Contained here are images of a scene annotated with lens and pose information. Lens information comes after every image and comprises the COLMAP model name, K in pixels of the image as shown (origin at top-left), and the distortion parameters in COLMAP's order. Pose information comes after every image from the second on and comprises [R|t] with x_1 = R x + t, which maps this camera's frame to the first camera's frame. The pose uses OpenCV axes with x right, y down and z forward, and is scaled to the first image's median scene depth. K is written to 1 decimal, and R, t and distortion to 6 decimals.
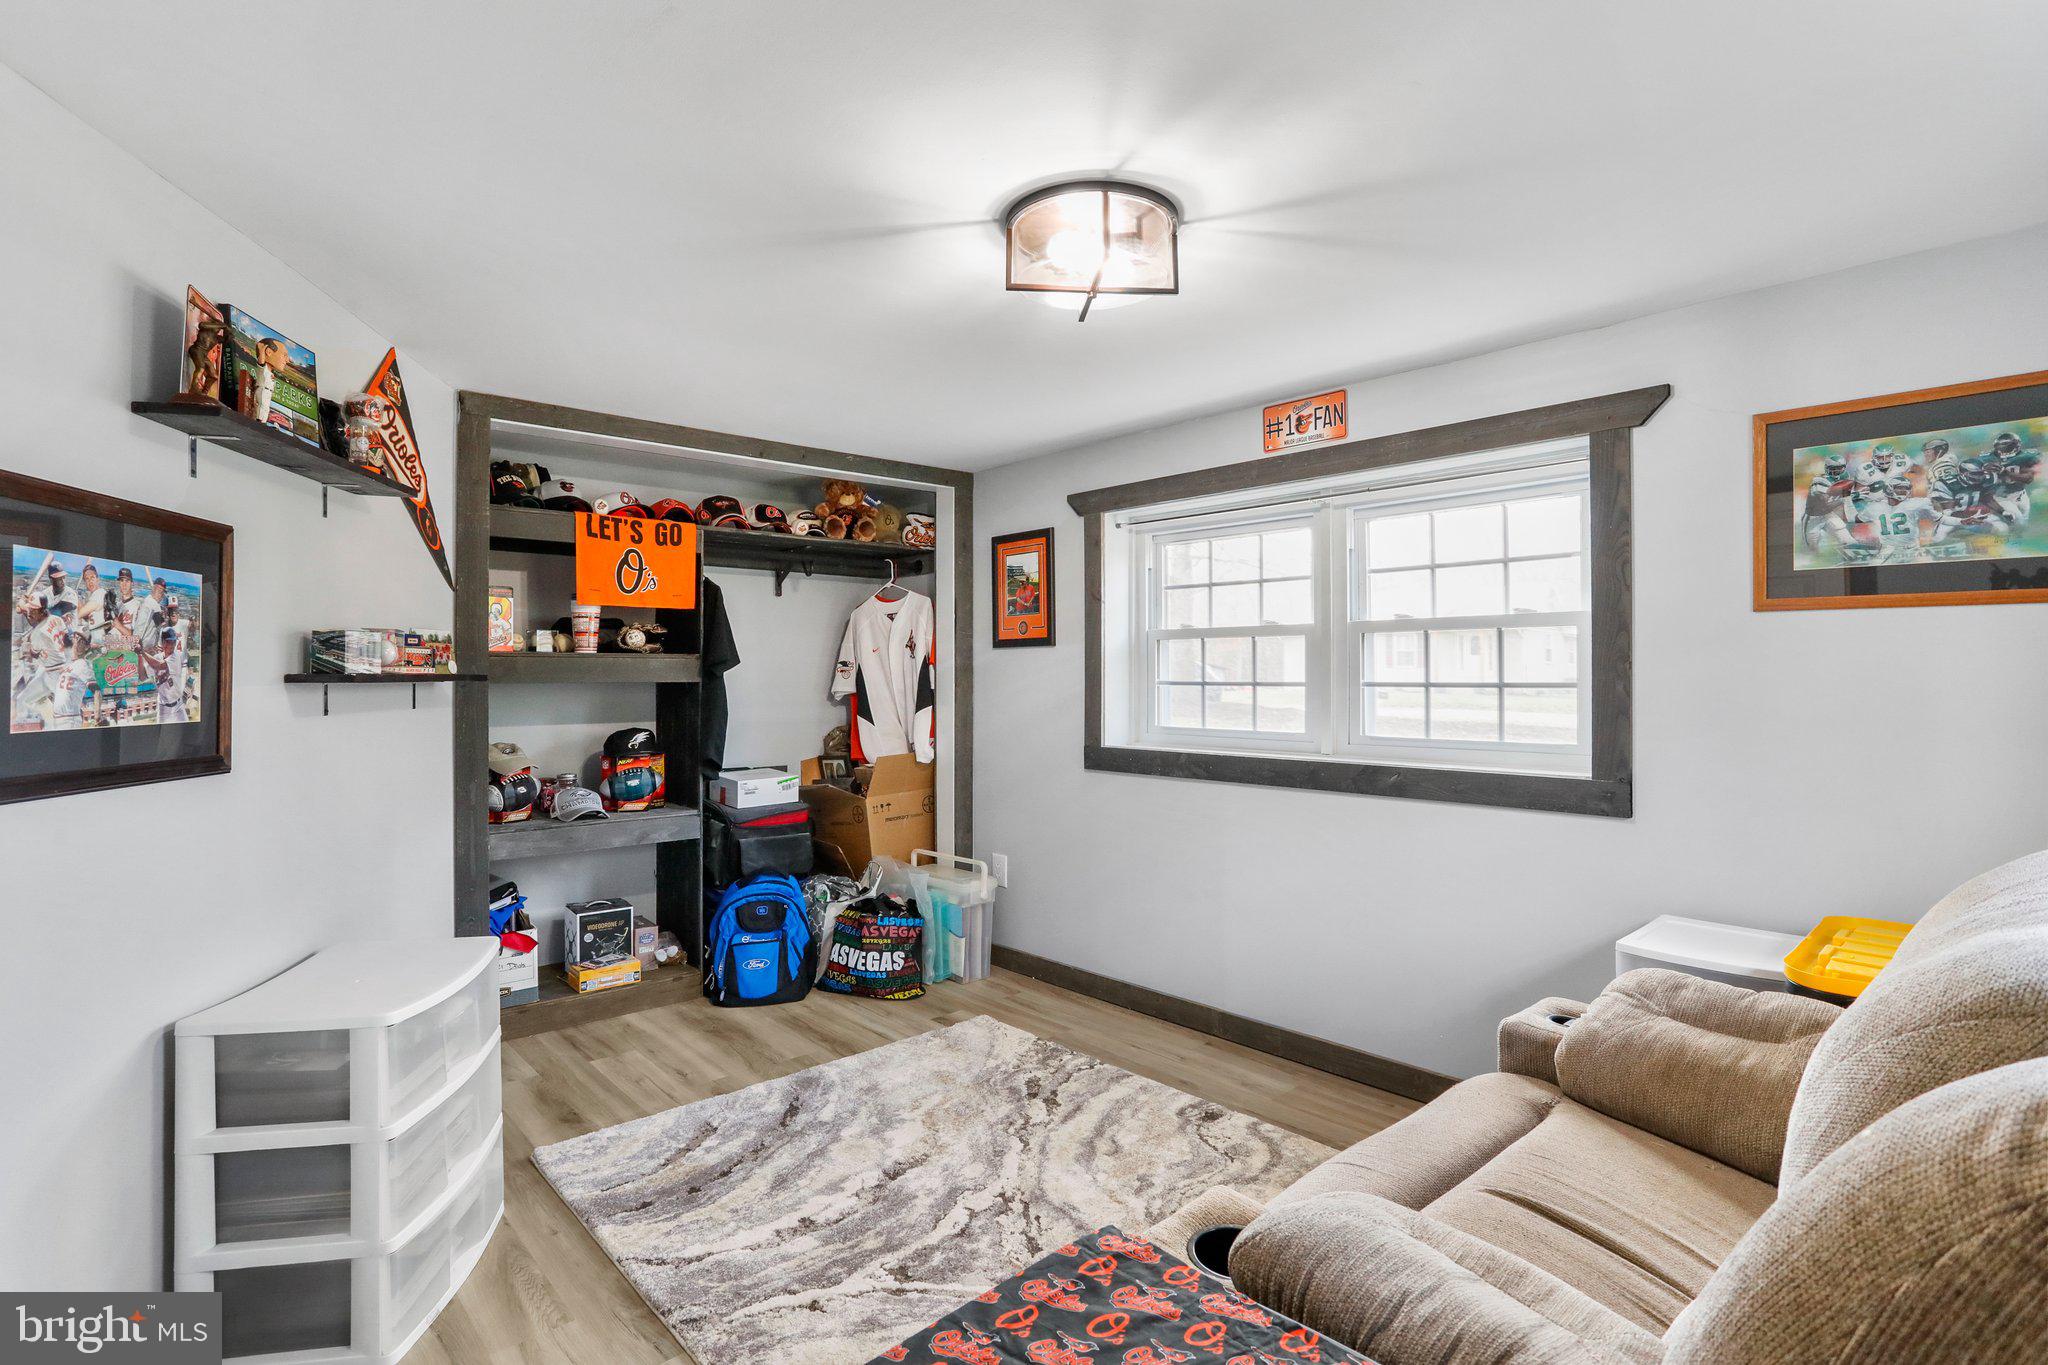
lens RADIAL K [[980.5, 0, 1014.8], [0, 980.5, 678.5], [0, 0, 1]] dist [-0.058504, 0.029654]
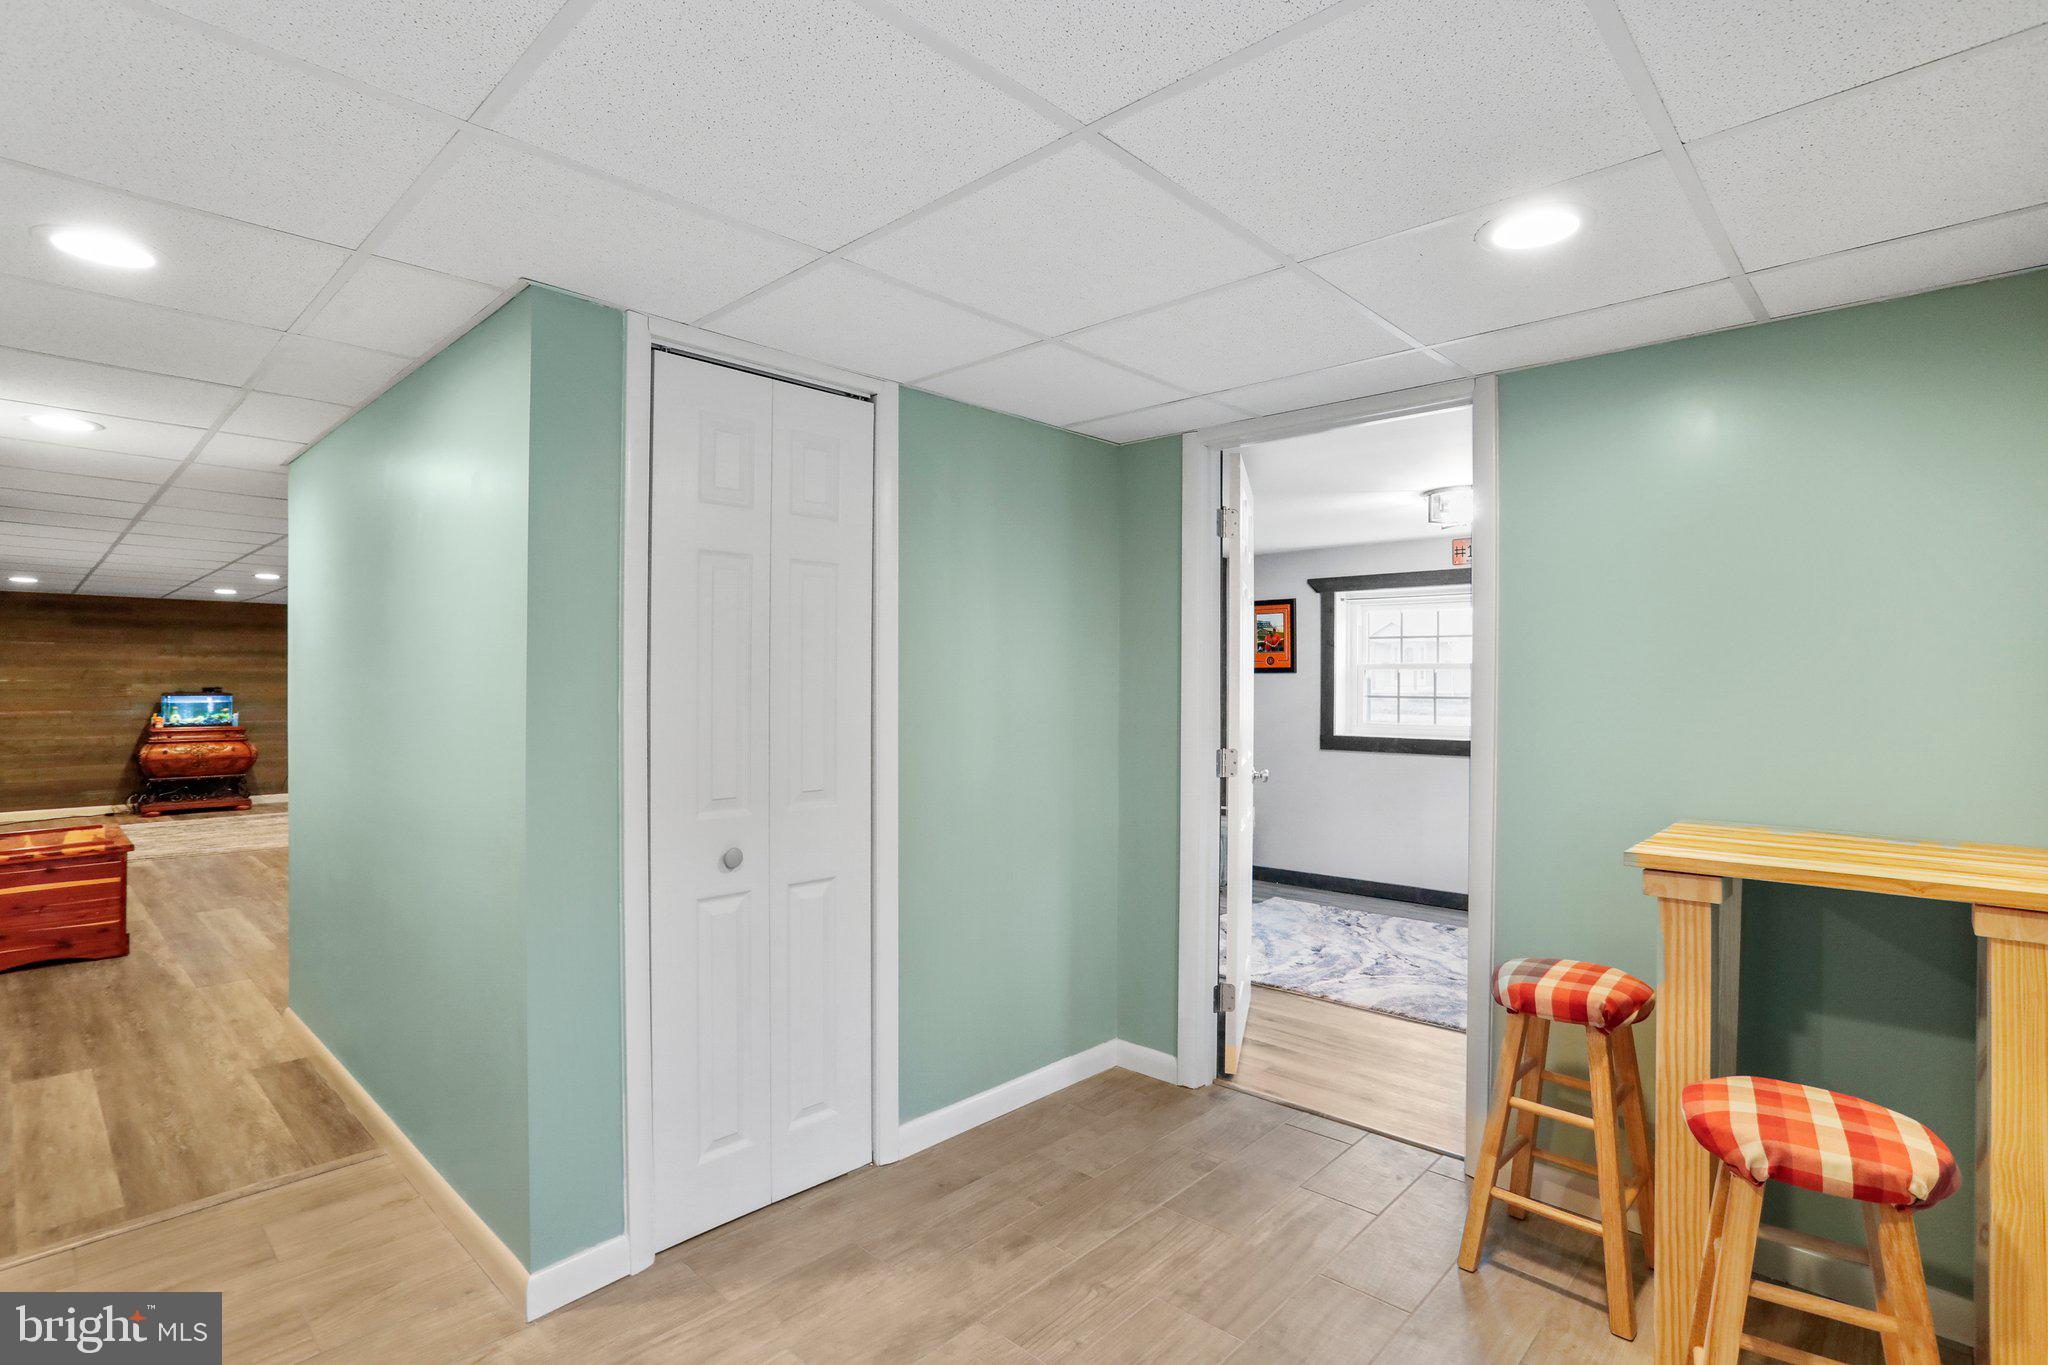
lens RADIAL K [[980.5, 0, 1014.8], [0, 980.5, 678.5], [0, 0, 1]] dist [-0.058504, 0.029654]
pose [[0.997093, 0.006144, 0.075945, -0.568211], [-0.005373, 0.999932, -0.010354, -0.005353], [-0.076003, 0.009916, 0.997058, -0.581562]]
